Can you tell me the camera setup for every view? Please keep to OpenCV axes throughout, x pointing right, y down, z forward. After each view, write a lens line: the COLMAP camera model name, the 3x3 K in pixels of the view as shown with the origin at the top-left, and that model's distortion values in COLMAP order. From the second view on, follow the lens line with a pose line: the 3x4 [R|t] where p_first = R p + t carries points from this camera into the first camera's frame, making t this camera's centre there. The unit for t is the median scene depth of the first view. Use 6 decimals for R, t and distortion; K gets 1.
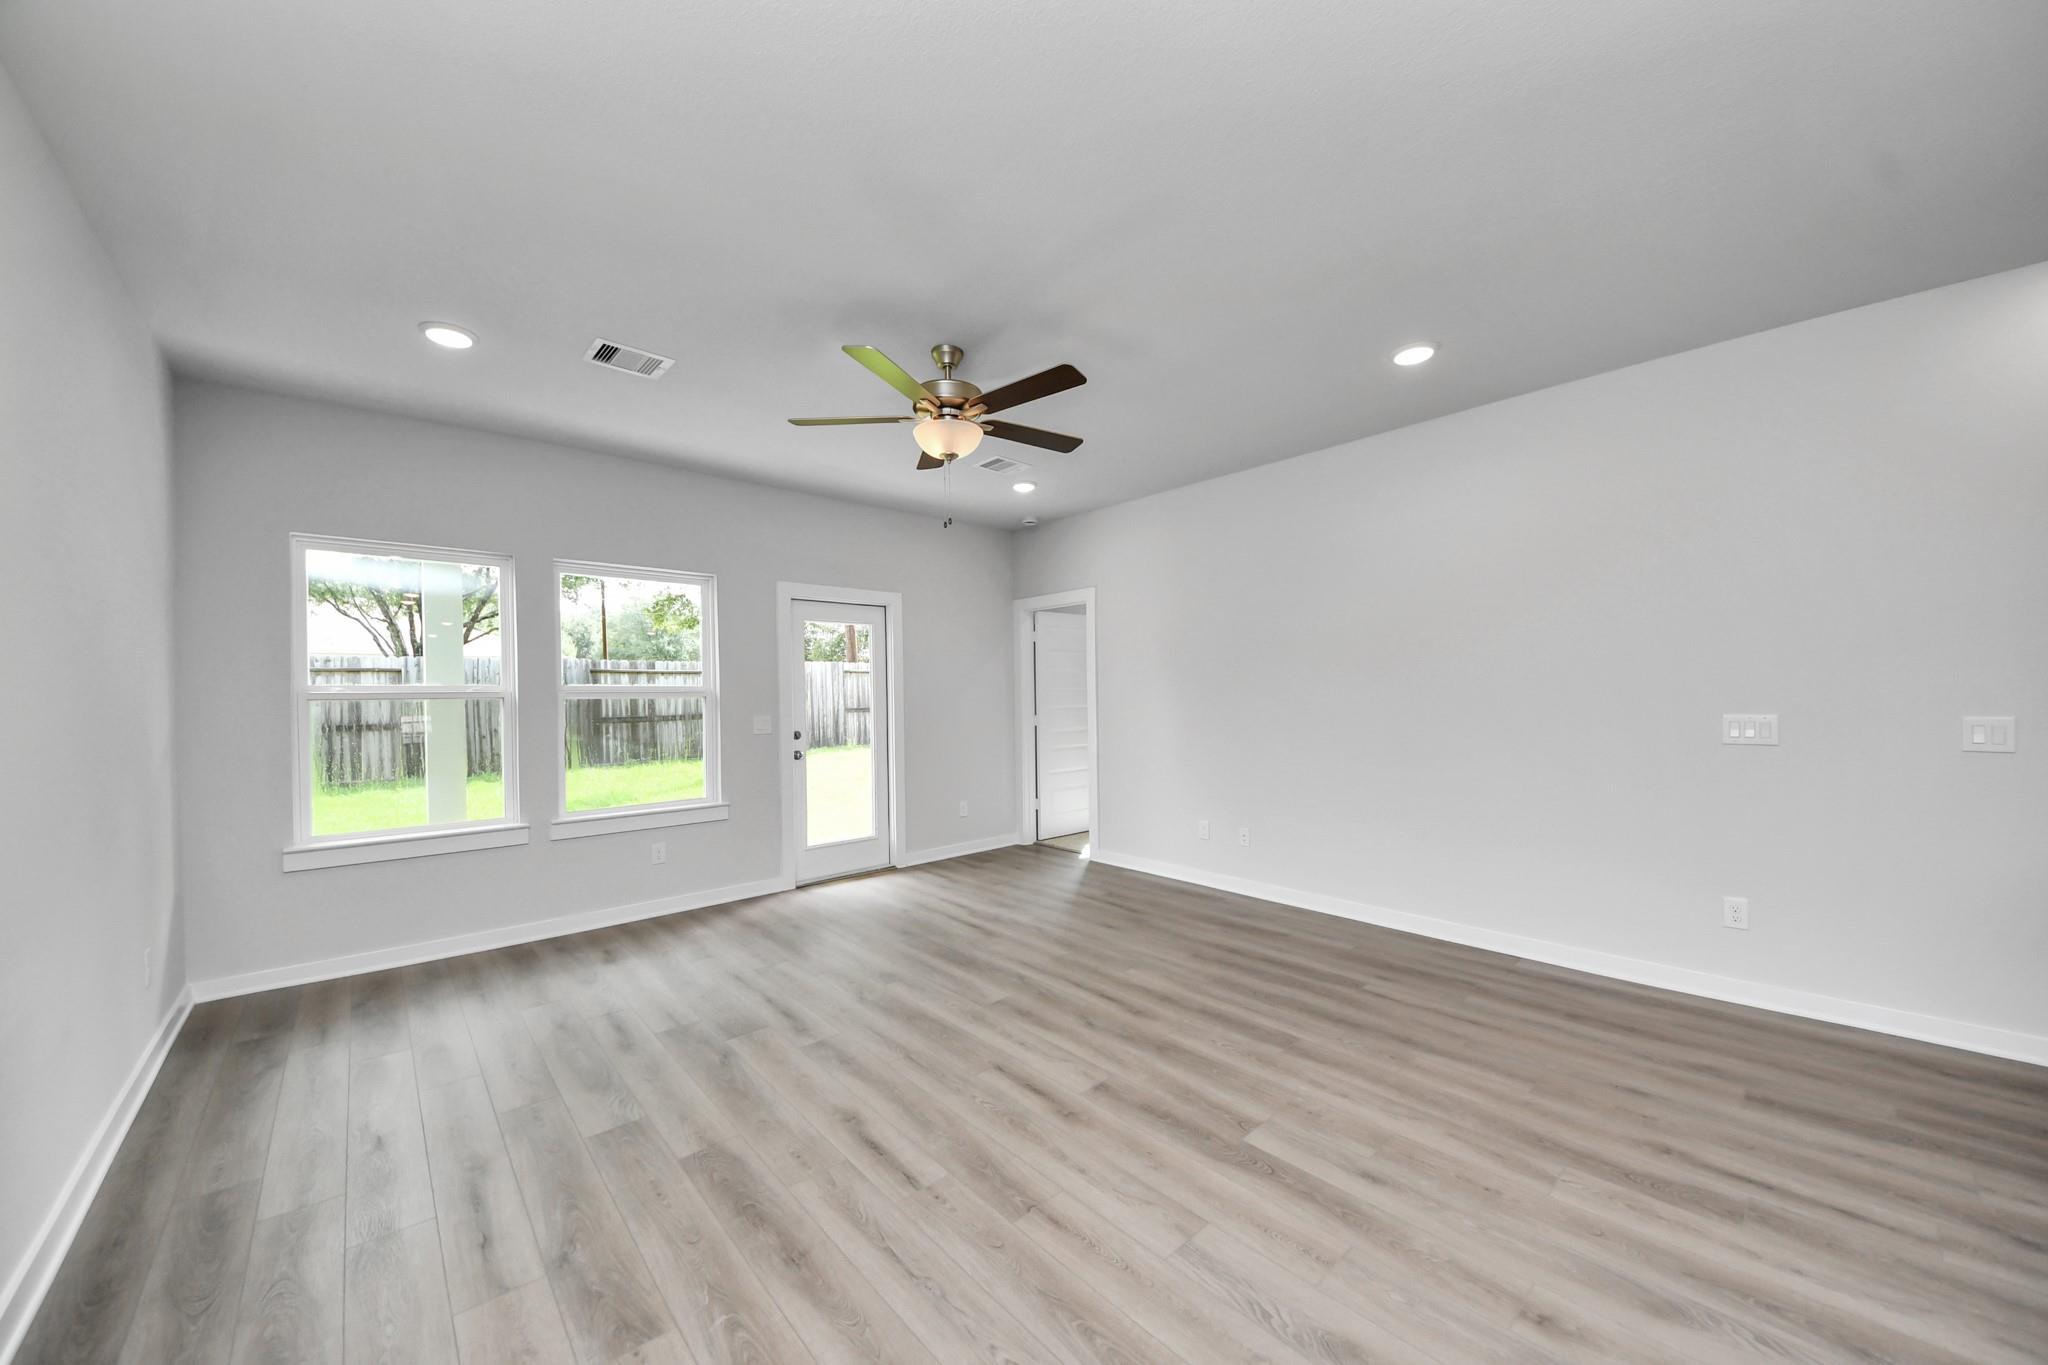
lens RADIAL K [[749.4, 0, 1042.1], [0, 749.4, 692.9], [0, 0, 1]] dist [0.006180, -0.005204]
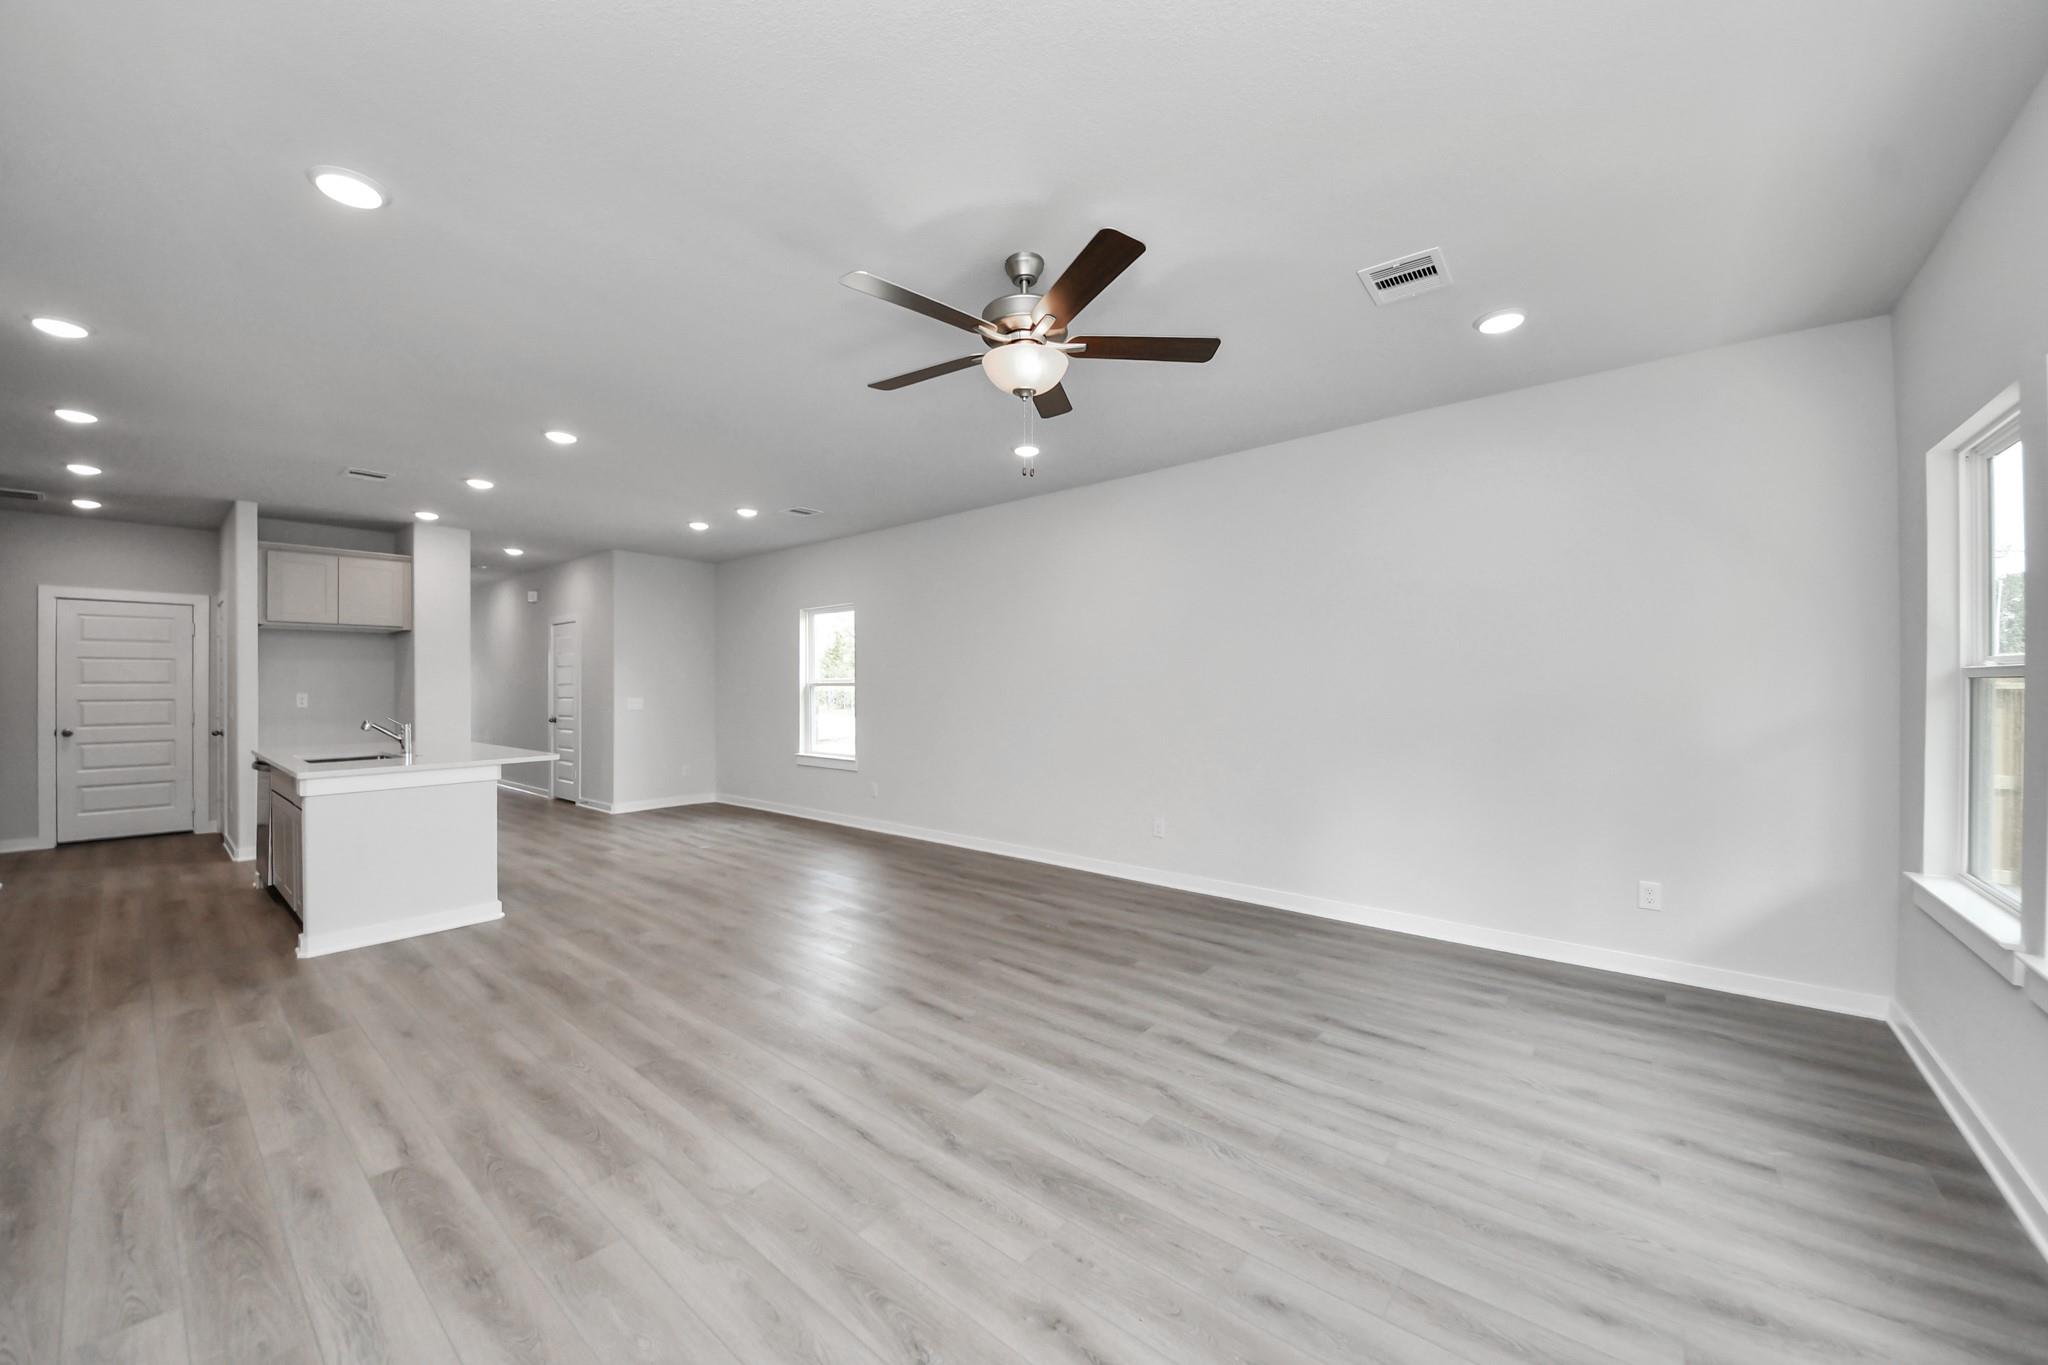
lens RADIAL K [[749.4, 0, 1007.6], [0, 749.4, 679.8], [0, 0, 1]] dist [0.006180, -0.005204]
pose [[-0.993975, 0.013070, -0.108821, -0.012696], [0.012436, 0.999902, 0.006506, -0.011046], [0.108895, 0.005114, -0.994040, 1.849999]]
